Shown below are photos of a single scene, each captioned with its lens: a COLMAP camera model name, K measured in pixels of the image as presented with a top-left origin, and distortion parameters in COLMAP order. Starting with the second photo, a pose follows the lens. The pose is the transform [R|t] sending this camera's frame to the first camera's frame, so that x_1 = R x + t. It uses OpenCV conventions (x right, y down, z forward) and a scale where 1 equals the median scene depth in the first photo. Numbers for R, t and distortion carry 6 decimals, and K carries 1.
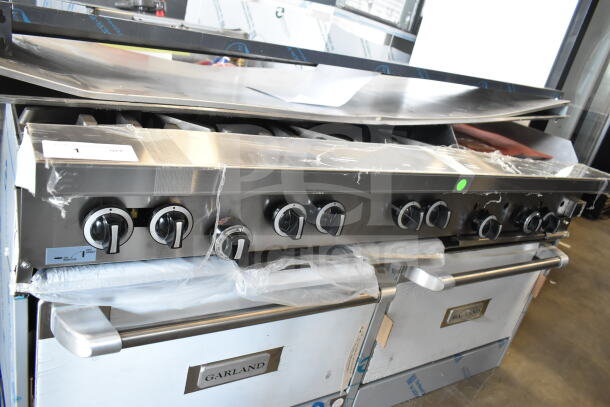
lens RADIAL K [[469.5, 0, 305.0], [0, 469.5, 203.5], [0, 0, 1]] dist [-0.009171, -0.000465]
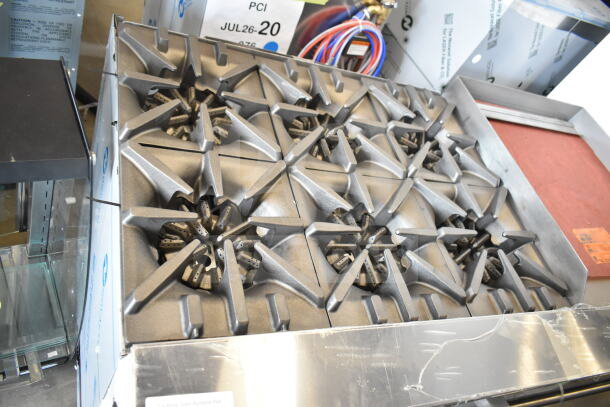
lens RADIAL K [[469.5, 0, 305.0], [0, 469.5, 203.5], [0, 0, 1]] dist [-0.009171, -0.000465]
pose [[0.942463, 0.326981, -0.069615, -0.152863], [-0.277179, 0.880697, 0.384116, -0.448825], [0.186908, -0.342719, 0.920657, 0.160898]]
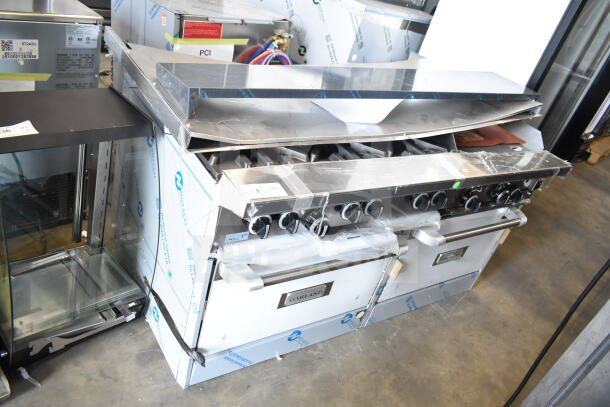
lens RADIAL K [[469.5, 0, 305.0], [0, 469.5, 203.5], [0, 0, 1]] dist [-0.009171, -0.000465]
pose [[0.999125, 0.029881, 0.029269, -0.167293], [-0.034851, 0.981650, 0.187480, -0.202859], [-0.023130, -0.188336, 0.981832, -0.414222]]
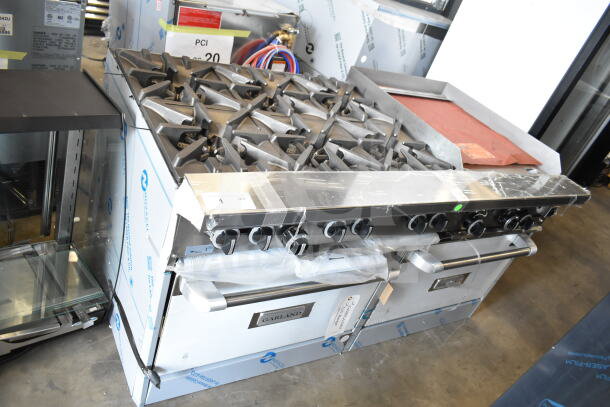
lens RADIAL K [[469.5, 0, 305.0], [0, 469.5, 203.5], [0, 0, 1]] dist [-0.009171, -0.000465]
pose [[0.994164, 0.107870, 0.001454, -0.093823], [-0.106221, 0.976432, 0.187877, -0.211787], [0.018846, -0.186935, 0.982192, -0.288057]]
